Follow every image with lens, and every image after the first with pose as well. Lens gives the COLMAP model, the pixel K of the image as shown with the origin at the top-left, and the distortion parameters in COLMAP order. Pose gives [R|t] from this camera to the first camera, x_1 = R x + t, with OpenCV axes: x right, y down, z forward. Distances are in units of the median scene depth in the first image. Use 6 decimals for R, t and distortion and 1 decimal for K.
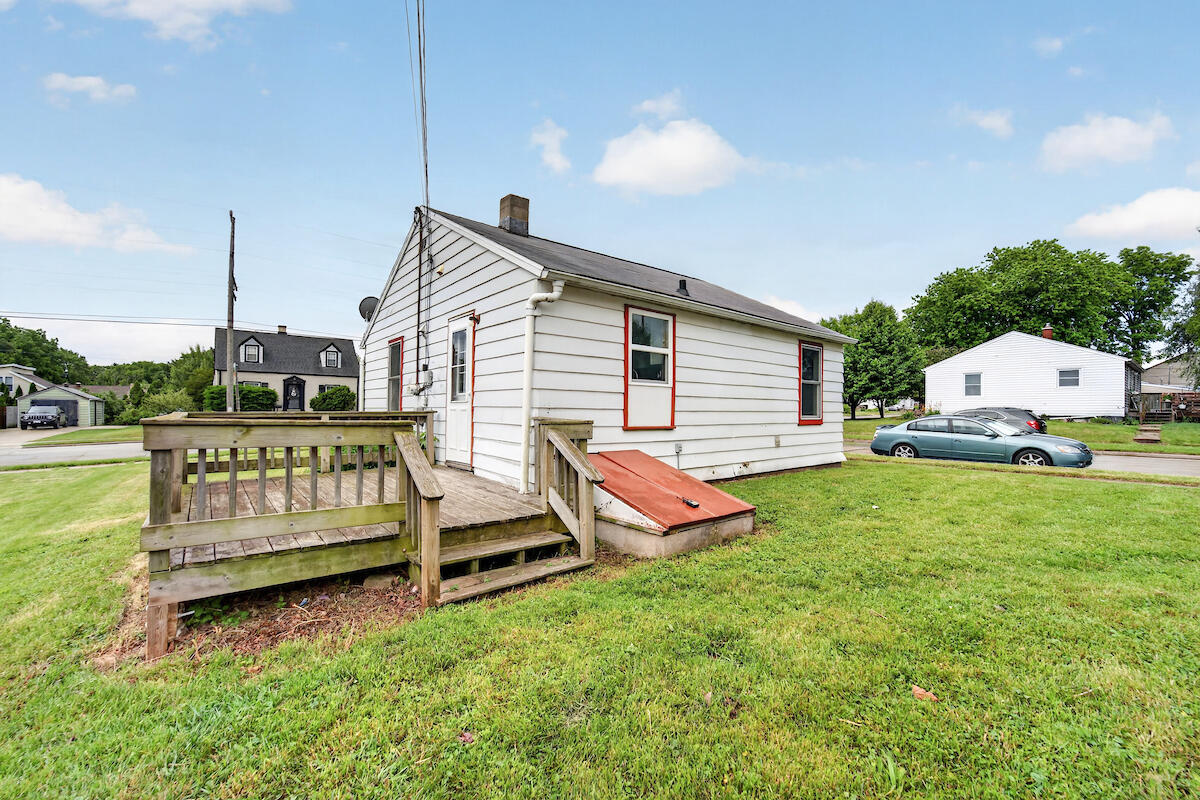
lens RADIAL K [[489.8, 0, 570.1], [0, 489.8, 401.0], [0, 0, 1]] dist [-0.010202, -0.000054]
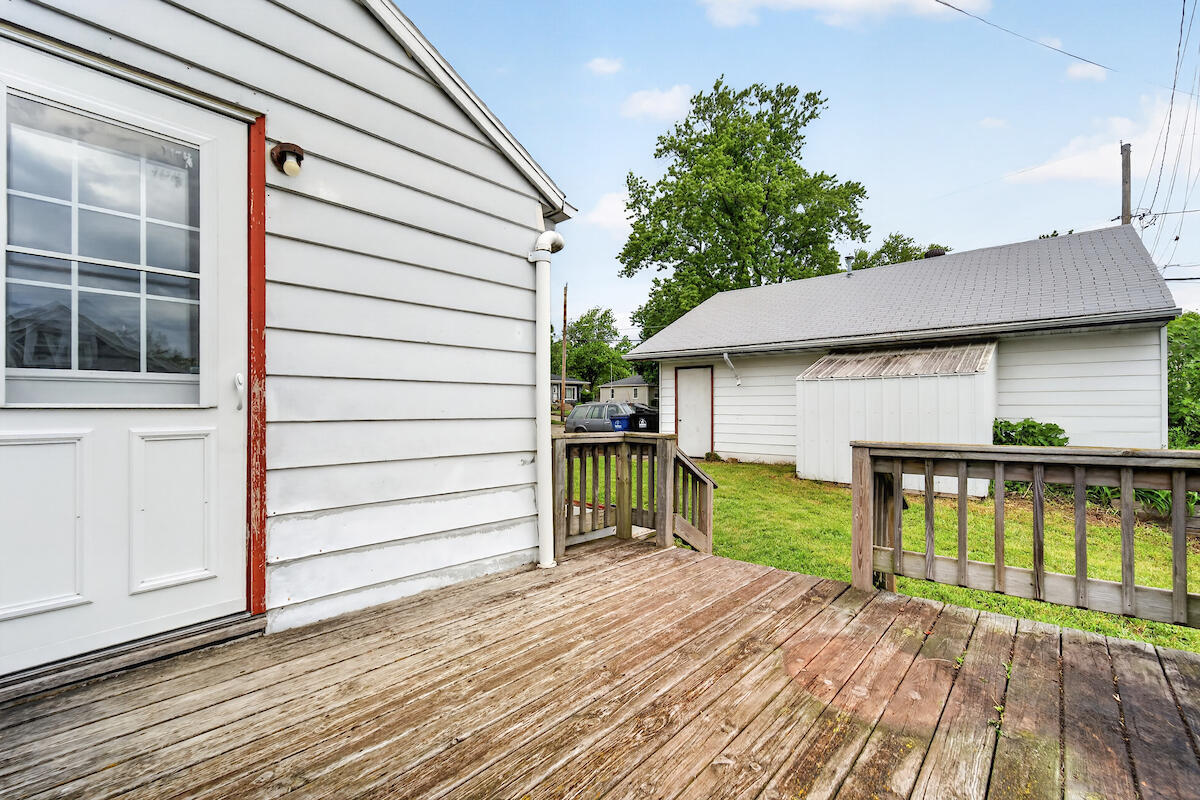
lens RADIAL K [[494.3, 0, 596.3], [0, 494.3, 408.4], [0, 0, 1]] dist [0.002279, 0.000805]
pose [[-0.153772, -0.015712, 0.987981, -0.167504], [-0.018096, 0.999751, 0.013083, -0.001750], [-0.987941, -0.015867, -0.154018, 0.254754]]
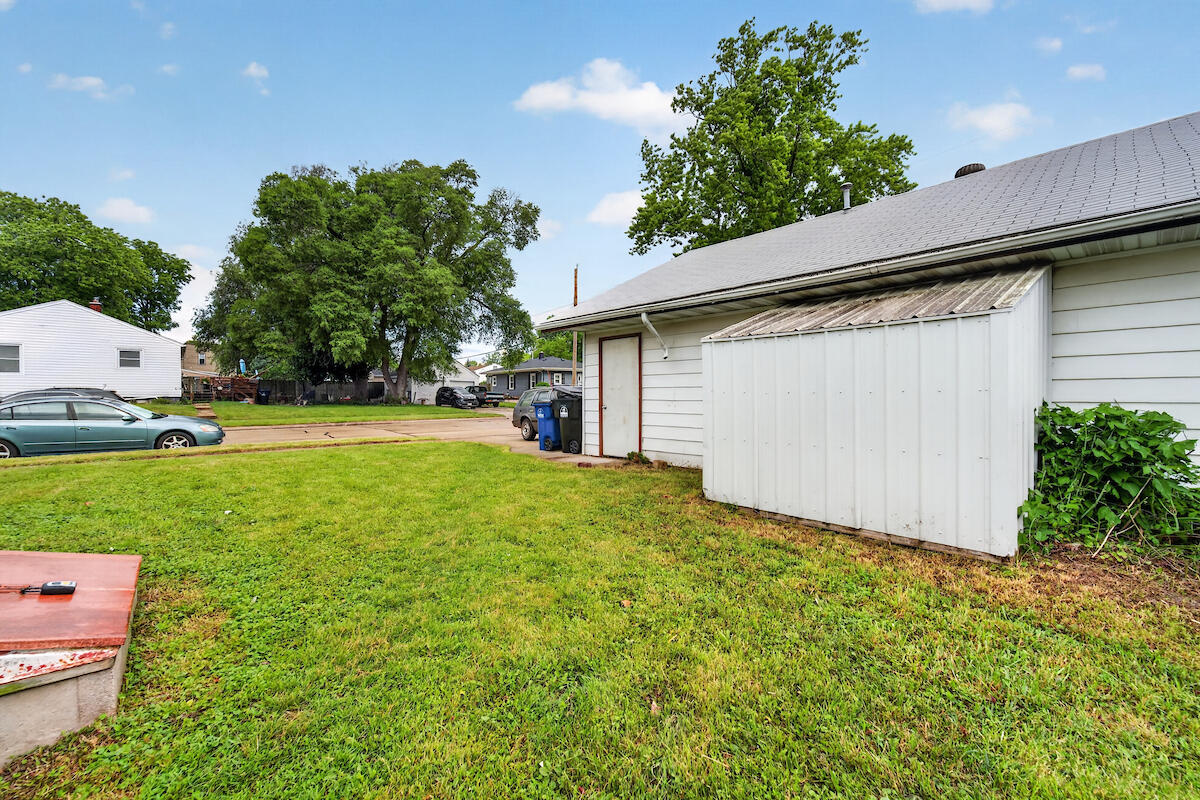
lens RADIAL K [[492.4, 0, 598.3], [0, 492.4, 405.1], [0, 0, 1]] dist [0.023680, -0.000192]
pose [[-0.070777, -0.029261, 0.997063, -0.071089], [-0.017303, 0.999455, 0.028103, 0.002124], [-0.997342, -0.015263, -0.071245, 0.136802]]
